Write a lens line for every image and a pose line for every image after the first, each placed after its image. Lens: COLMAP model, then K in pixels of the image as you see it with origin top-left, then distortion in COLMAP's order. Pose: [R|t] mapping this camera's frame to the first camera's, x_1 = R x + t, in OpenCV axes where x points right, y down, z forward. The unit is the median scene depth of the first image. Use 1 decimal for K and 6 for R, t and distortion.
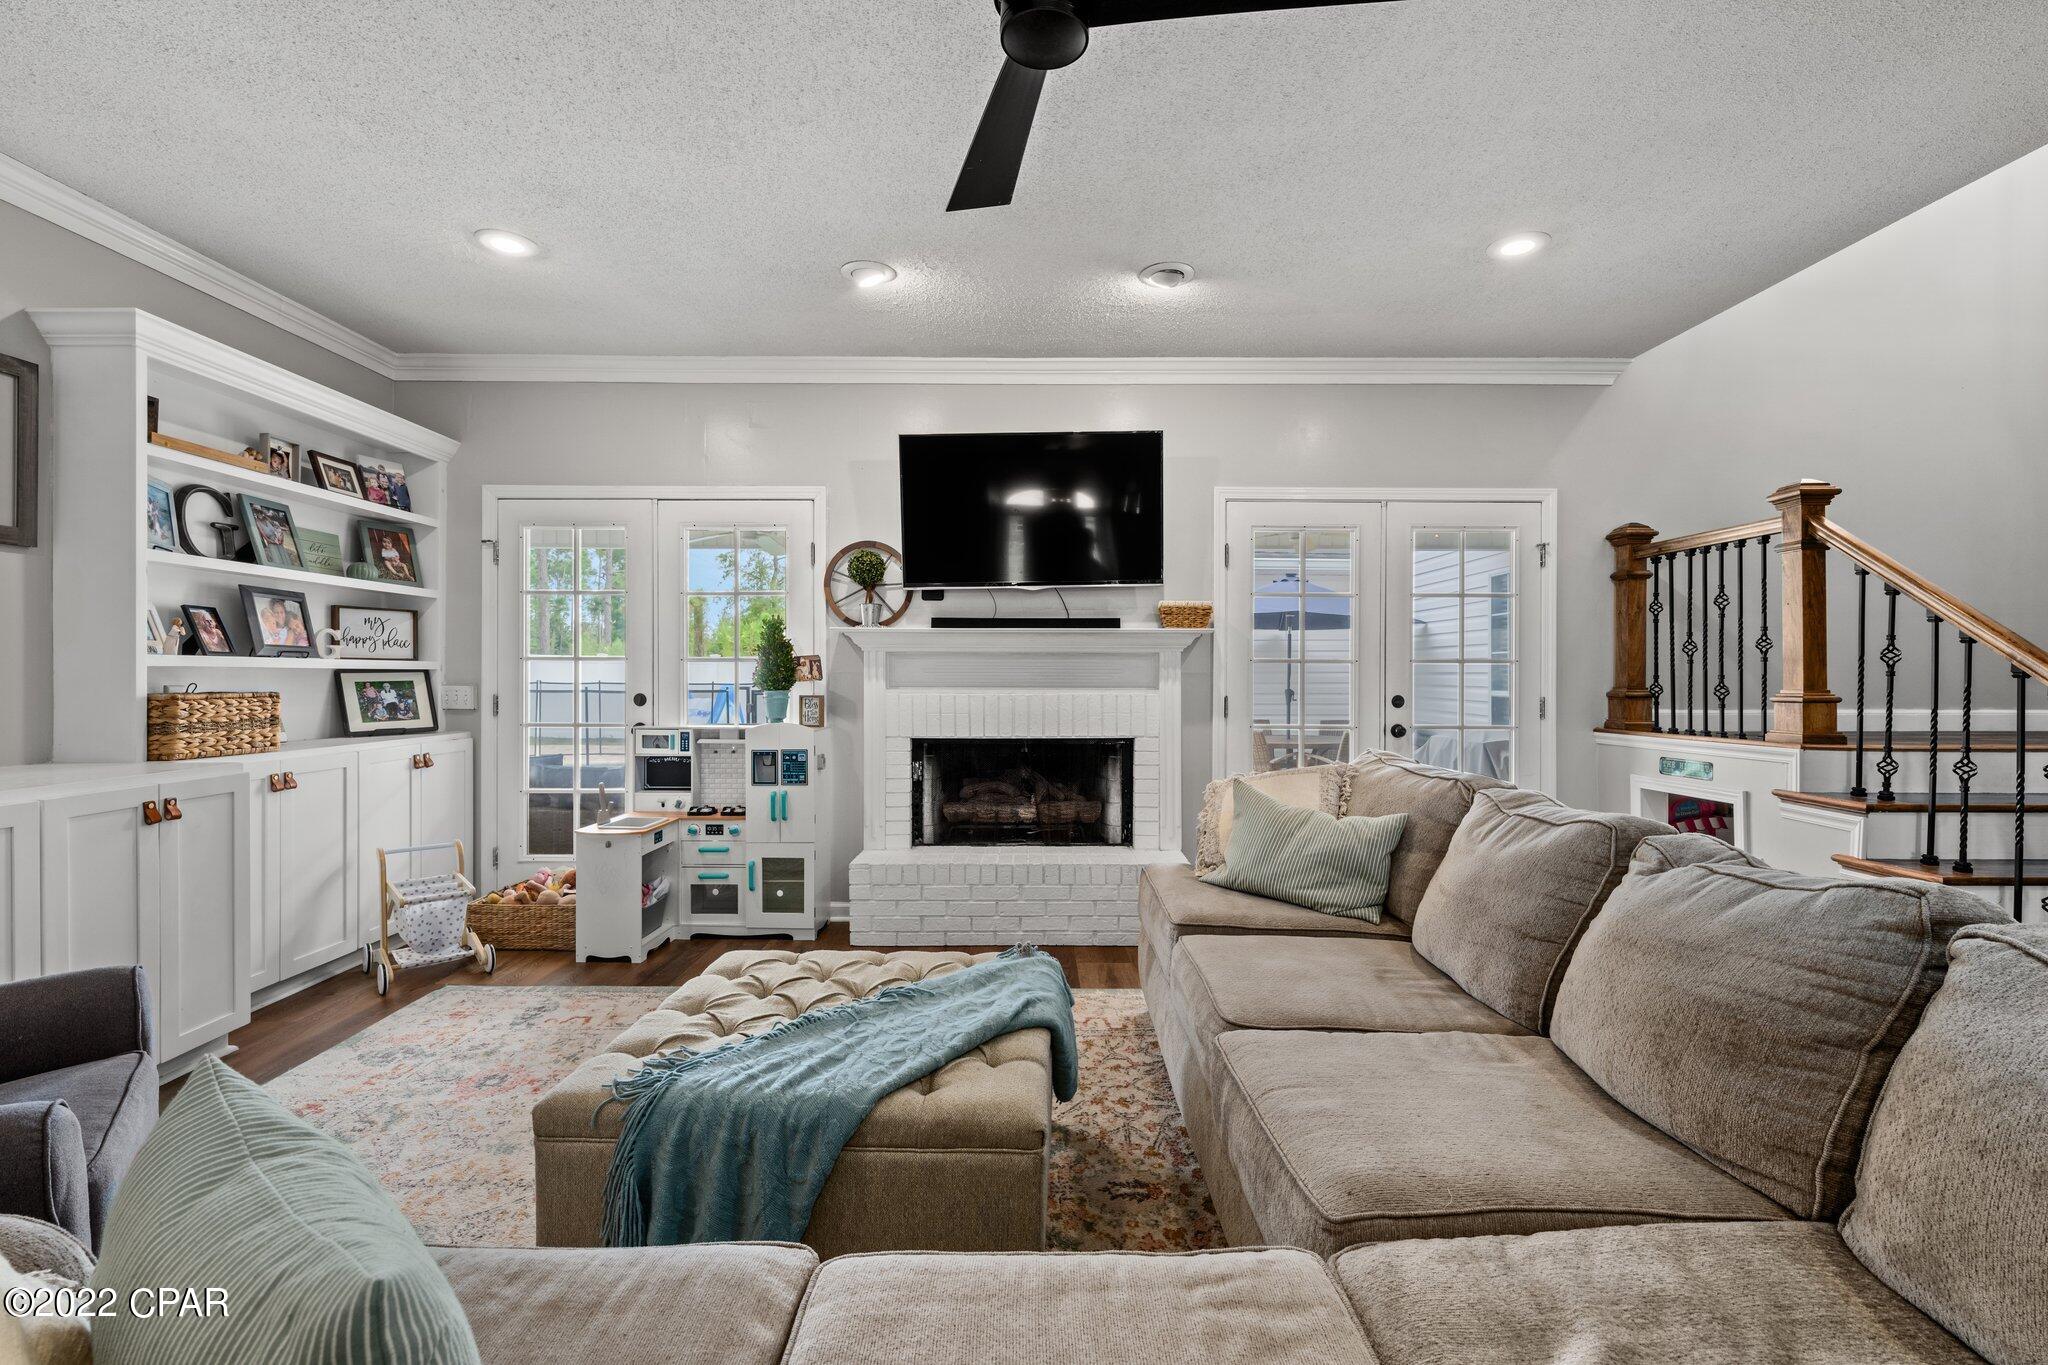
lens RADIAL K [[898.8, 0, 1027.1], [0, 898.8, 677.4], [0, 0, 1]] dist [-0.000261, -0.000300]
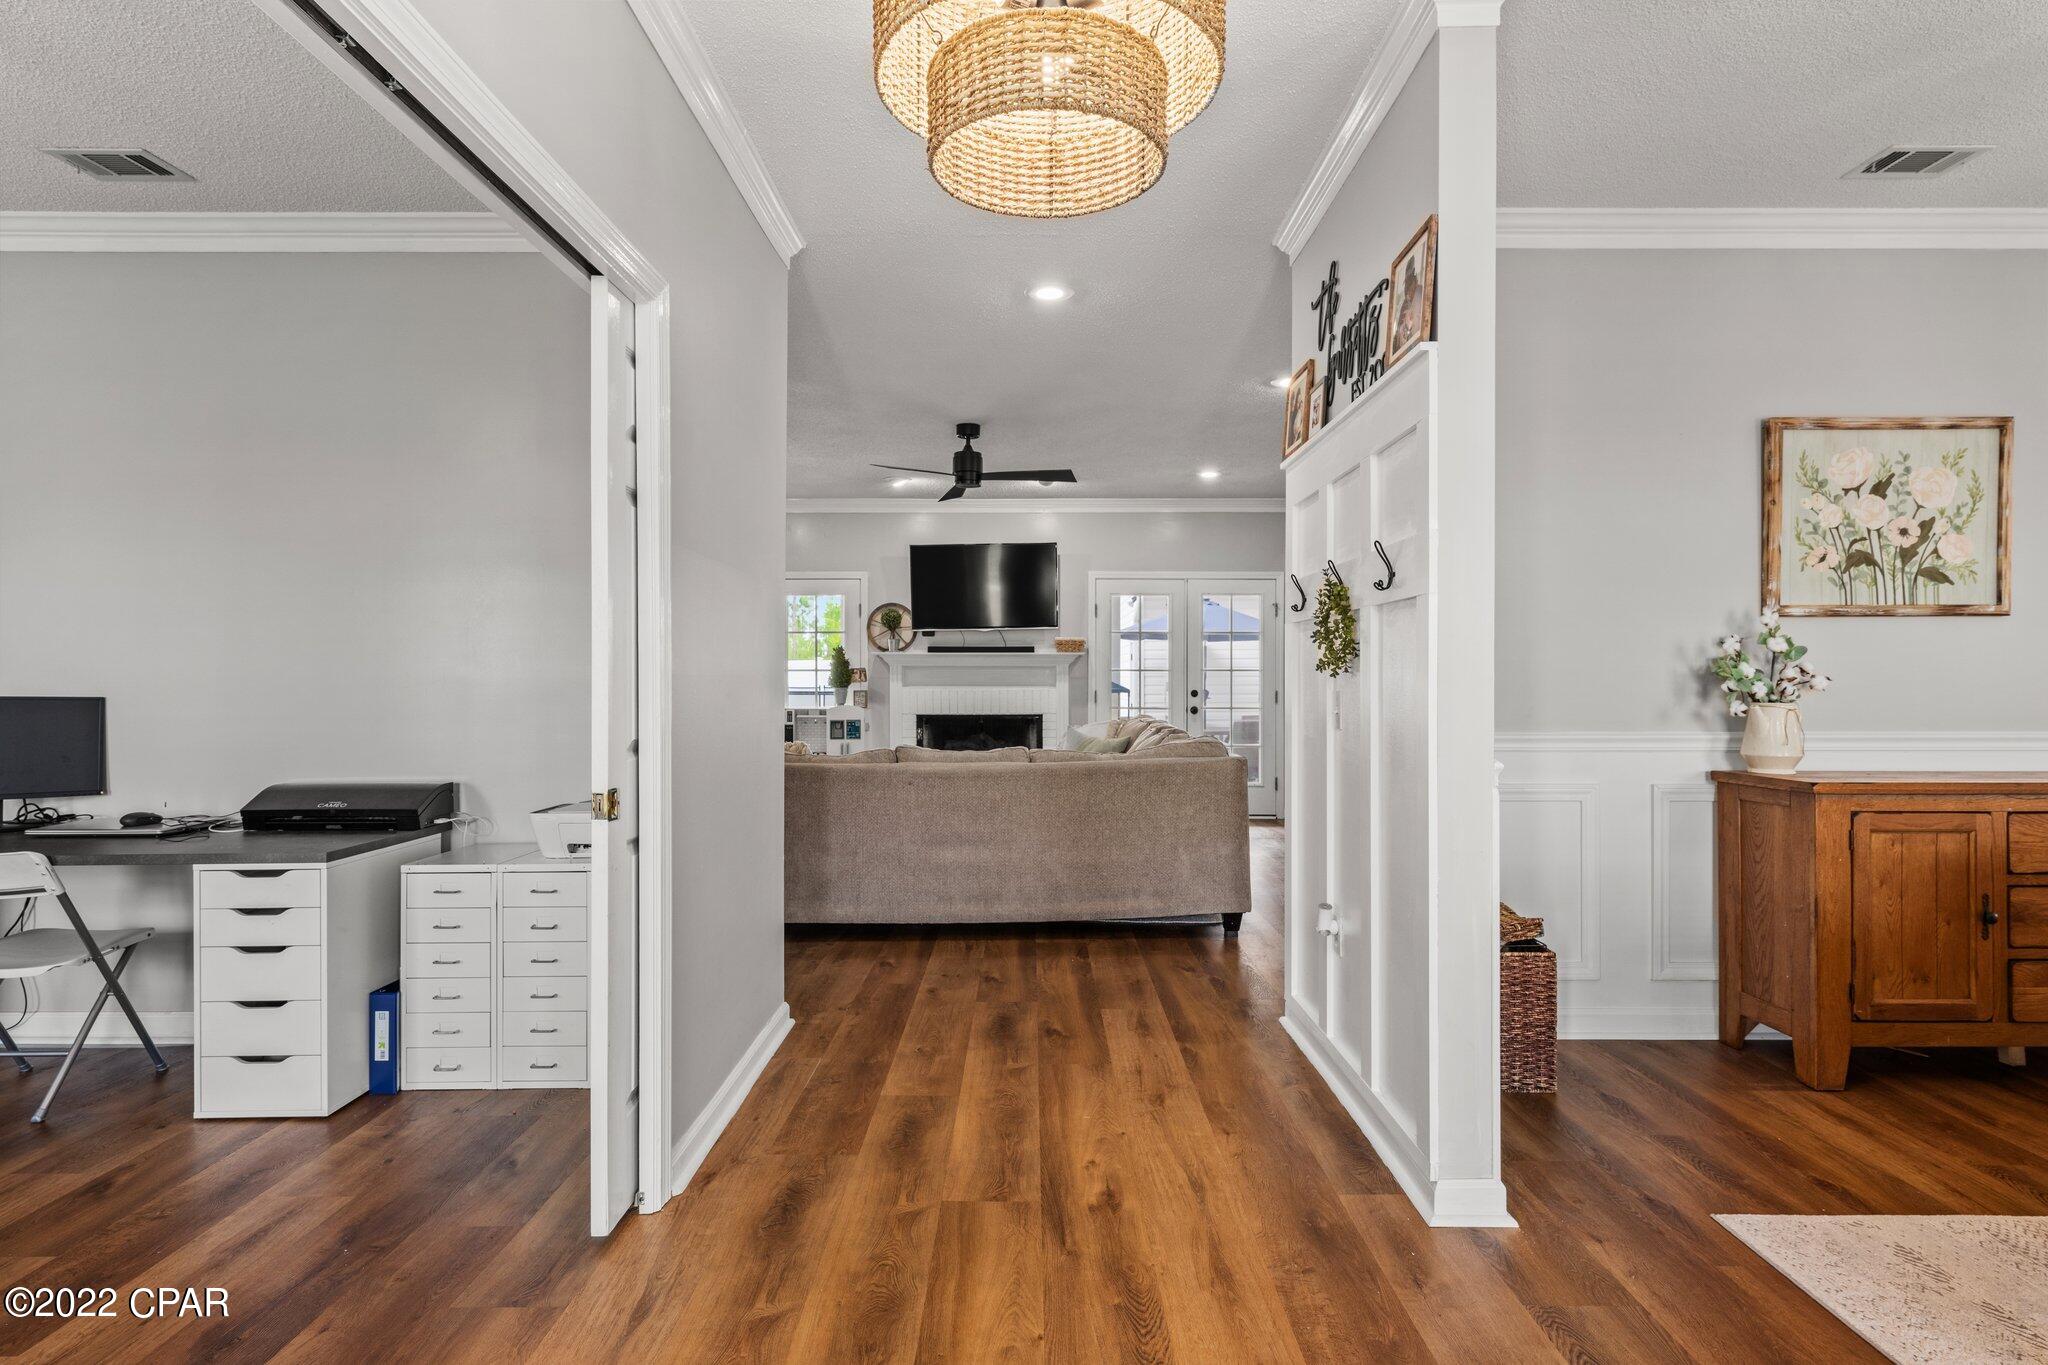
lens RADIAL K [[1074.2, 0, 1024.0], [0, 1074.2, 682.5], [0, 0, 1]] dist [-0.000182, -0.000068]
pose [[0.999984, -0.001782, -0.005452, 0.097531], [0.001770, 0.999996, -0.002176, 0.009490], [0.005455, 0.002166, 0.999983, -1.151411]]
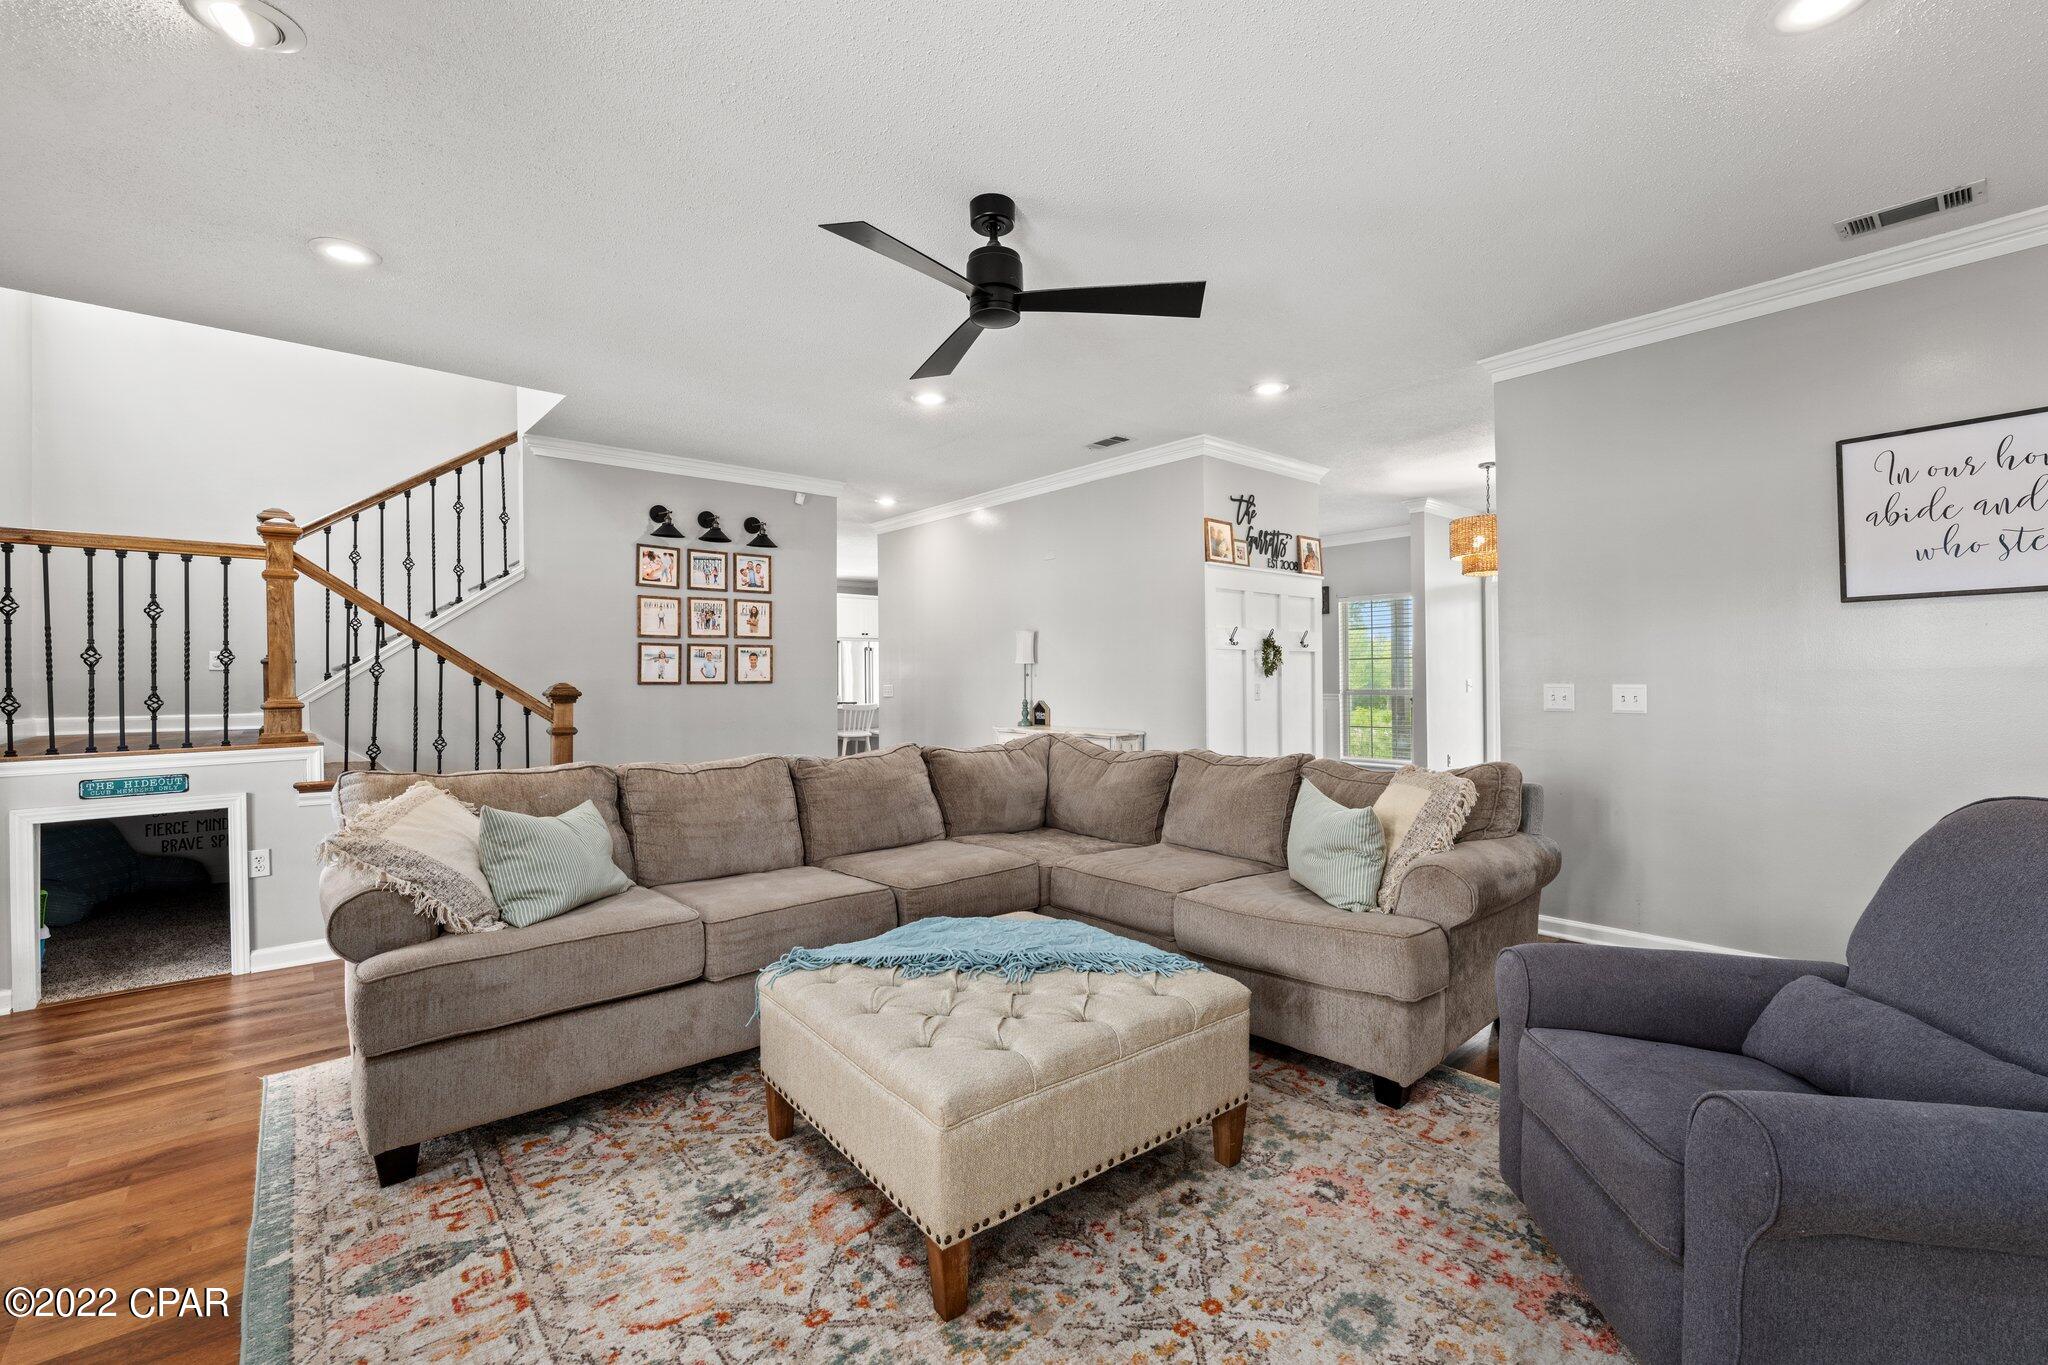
lens RADIAL K [[869.8, 0, 1033.9], [0, 869.8, 672.4], [0, 0, 1]] dist [0.002137, 0.000068]
pose [[-0.657545, 0.011070, 0.753334, -0.513653], [0.009892, 0.999933, -0.006060, -0.002531], [-0.753351, 0.003468, -0.657610, 0.811643]]
